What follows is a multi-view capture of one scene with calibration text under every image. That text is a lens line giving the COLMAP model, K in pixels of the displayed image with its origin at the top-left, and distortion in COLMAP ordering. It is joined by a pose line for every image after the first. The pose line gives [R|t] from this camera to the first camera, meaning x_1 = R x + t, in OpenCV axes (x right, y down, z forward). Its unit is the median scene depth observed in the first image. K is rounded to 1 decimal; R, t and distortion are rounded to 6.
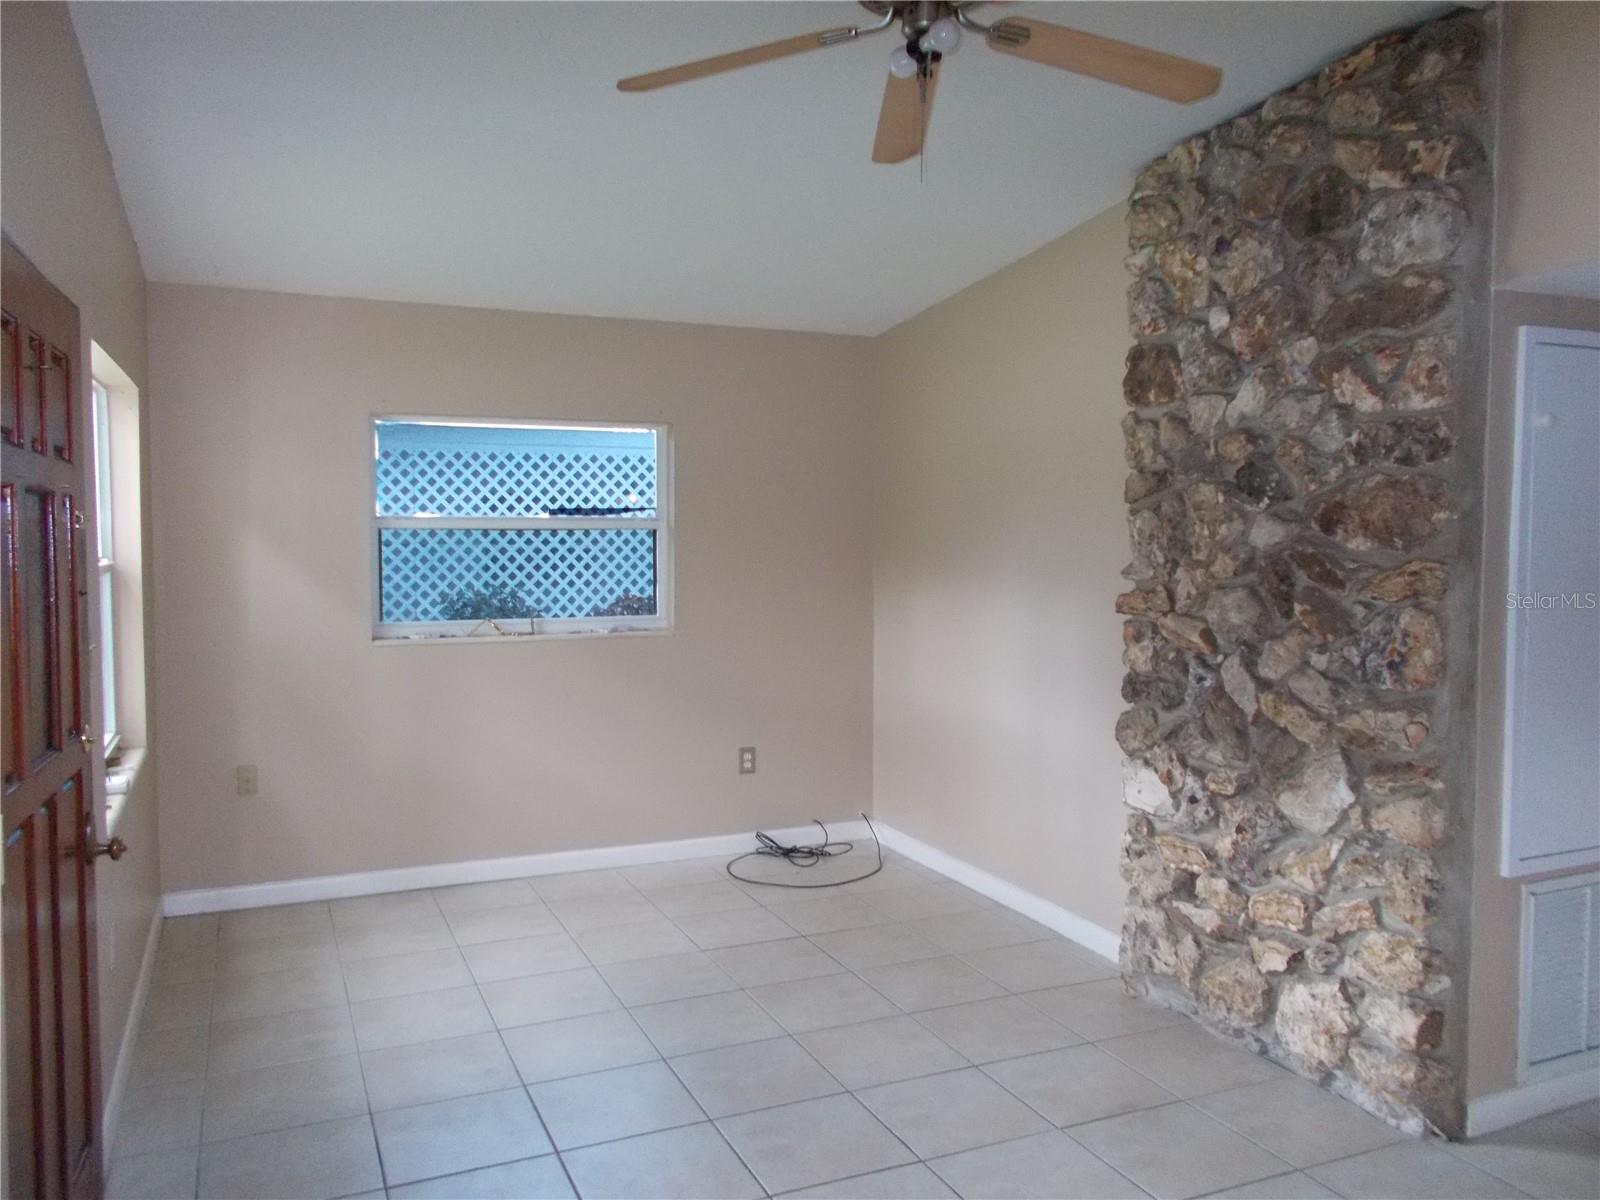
lens RADIAL K [[1201.0, 0, 795.3], [0, 1201.0, 590.5], [0, 0, 1]] dist [-0.047075, 0.006212]
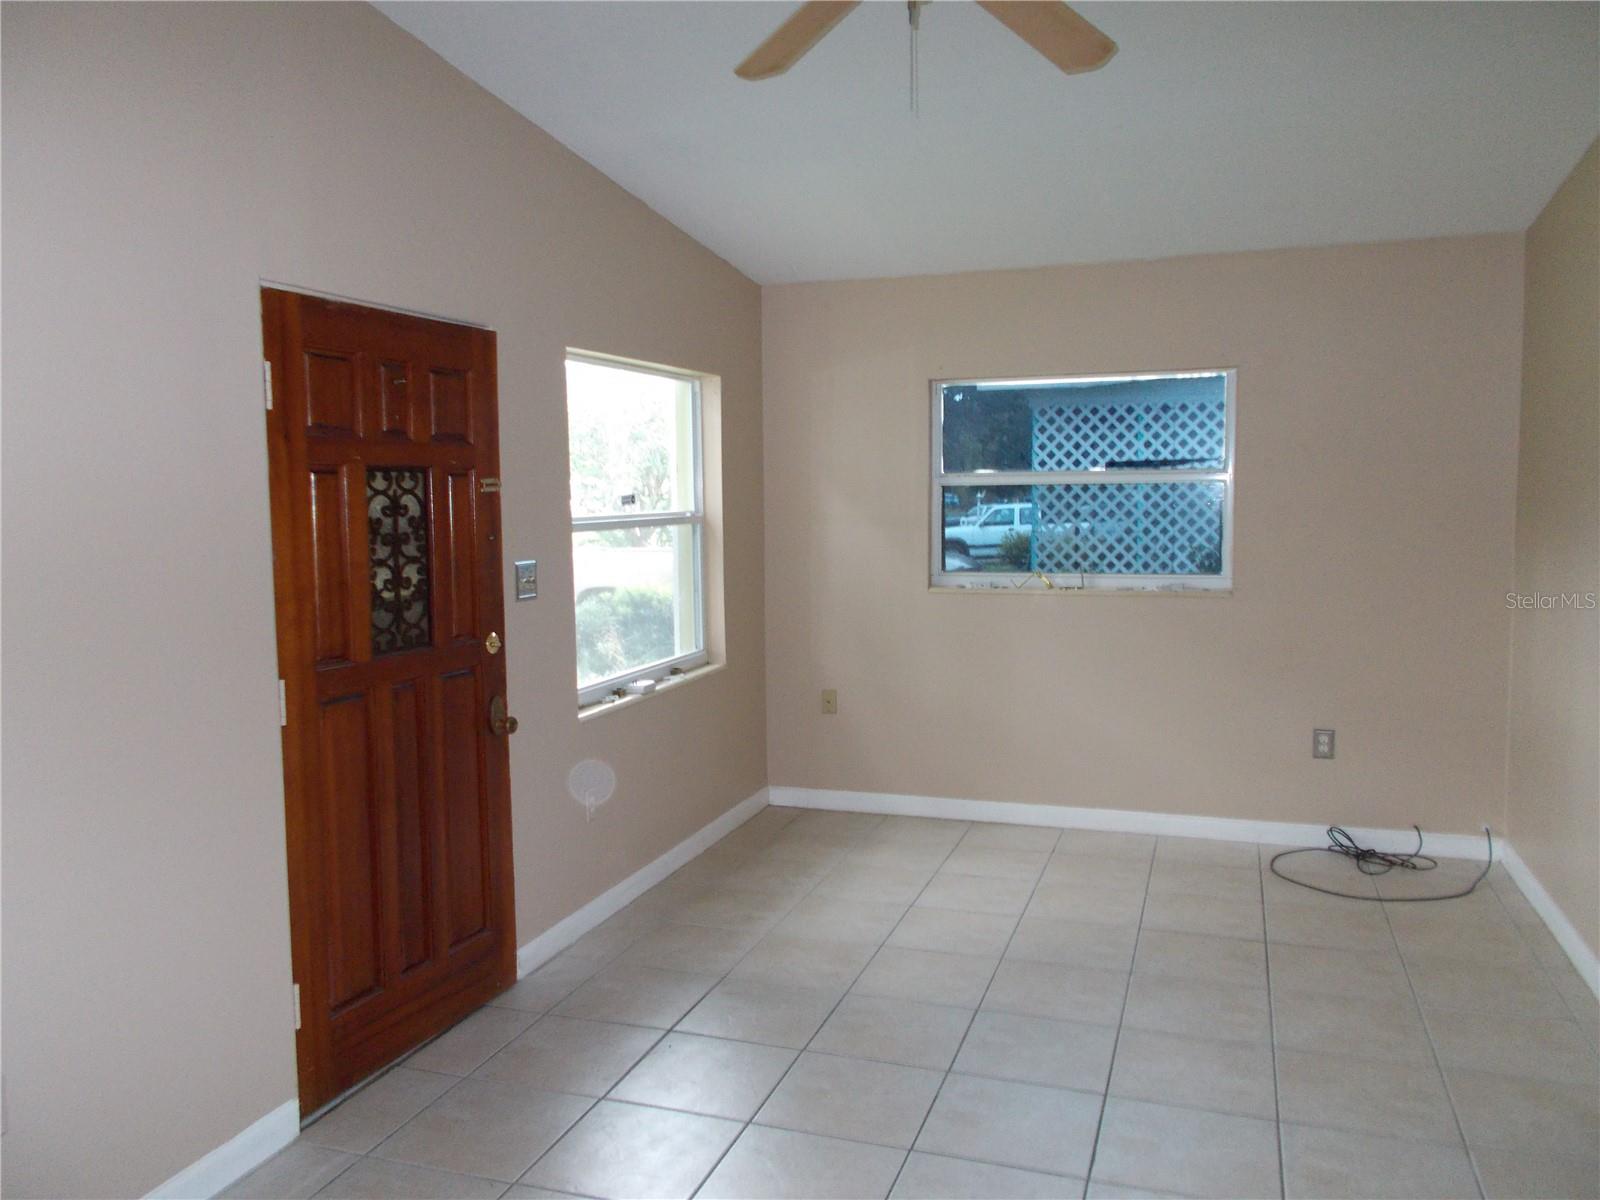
lens RADIAL K [[1201.0, 0, 795.3], [0, 1201.0, 590.5], [0, 0, 1]] dist [-0.047075, 0.006212]
pose [[0.716223, 0.046490, -0.696321, 0.292514], [-0.018390, 0.998689, 0.047762, -0.005194], [0.697629, -0.021403, 0.716139, 0.109858]]
